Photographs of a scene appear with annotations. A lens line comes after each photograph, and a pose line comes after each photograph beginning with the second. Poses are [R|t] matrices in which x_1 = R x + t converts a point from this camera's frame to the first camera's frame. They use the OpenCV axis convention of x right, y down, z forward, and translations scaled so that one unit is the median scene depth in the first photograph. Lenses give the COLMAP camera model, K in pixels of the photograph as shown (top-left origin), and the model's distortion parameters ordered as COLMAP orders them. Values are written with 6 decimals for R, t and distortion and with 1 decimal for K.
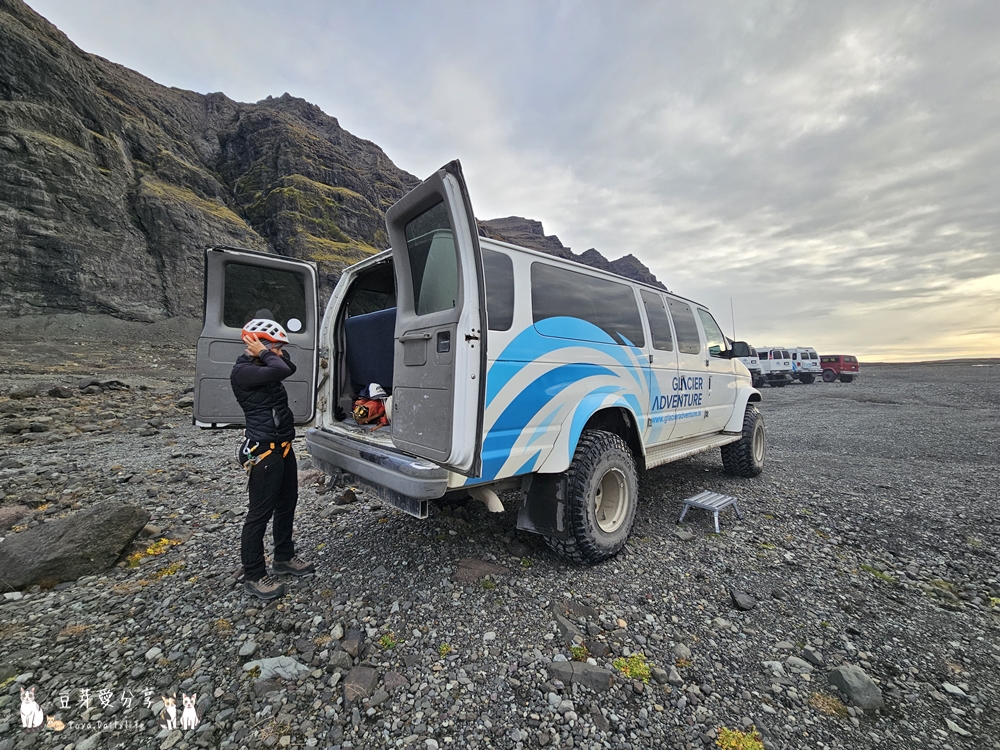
lens RADIAL K [[405.5, 0, 500.0], [0, 405.5, 375.0], [0, 0, 1]] dist [0.001018, -0.000121]
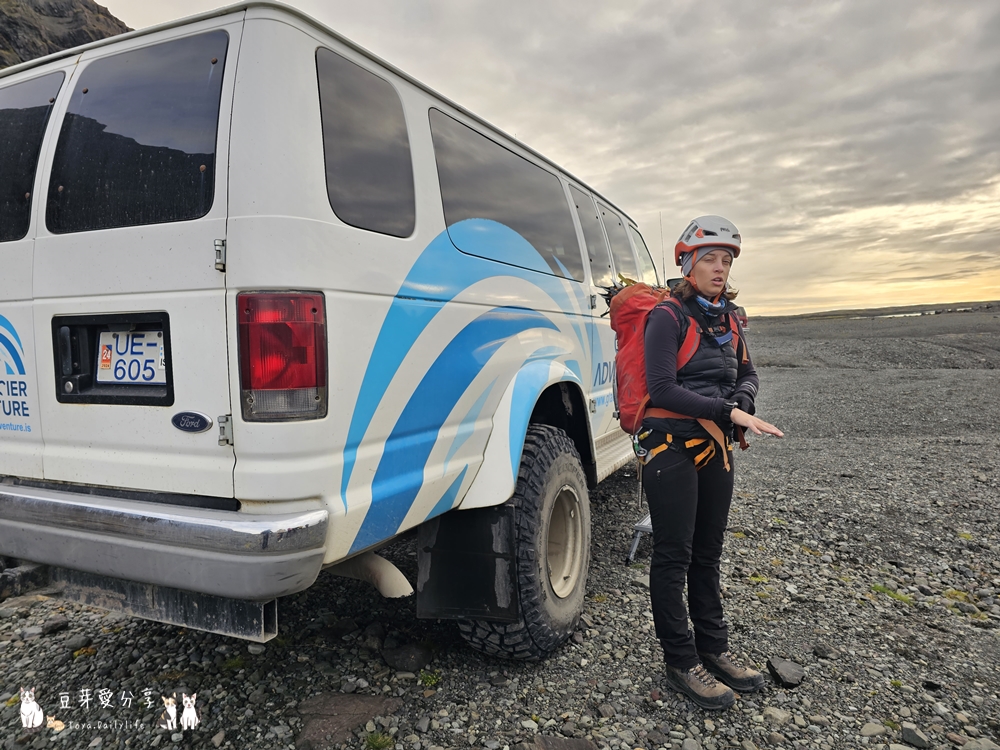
lens RADIAL K [[669.3, 0, 500.0], [0, 669.3, 375.0], [0, 0, 1]] dist [0.060331, -0.050530]
pose [[0.927111, -0.040255, 0.372620, -0.163832], [0.020931, 0.998225, 0.055764, 0.015146], [-0.374203, -0.043900, 0.926307, 0.158072]]
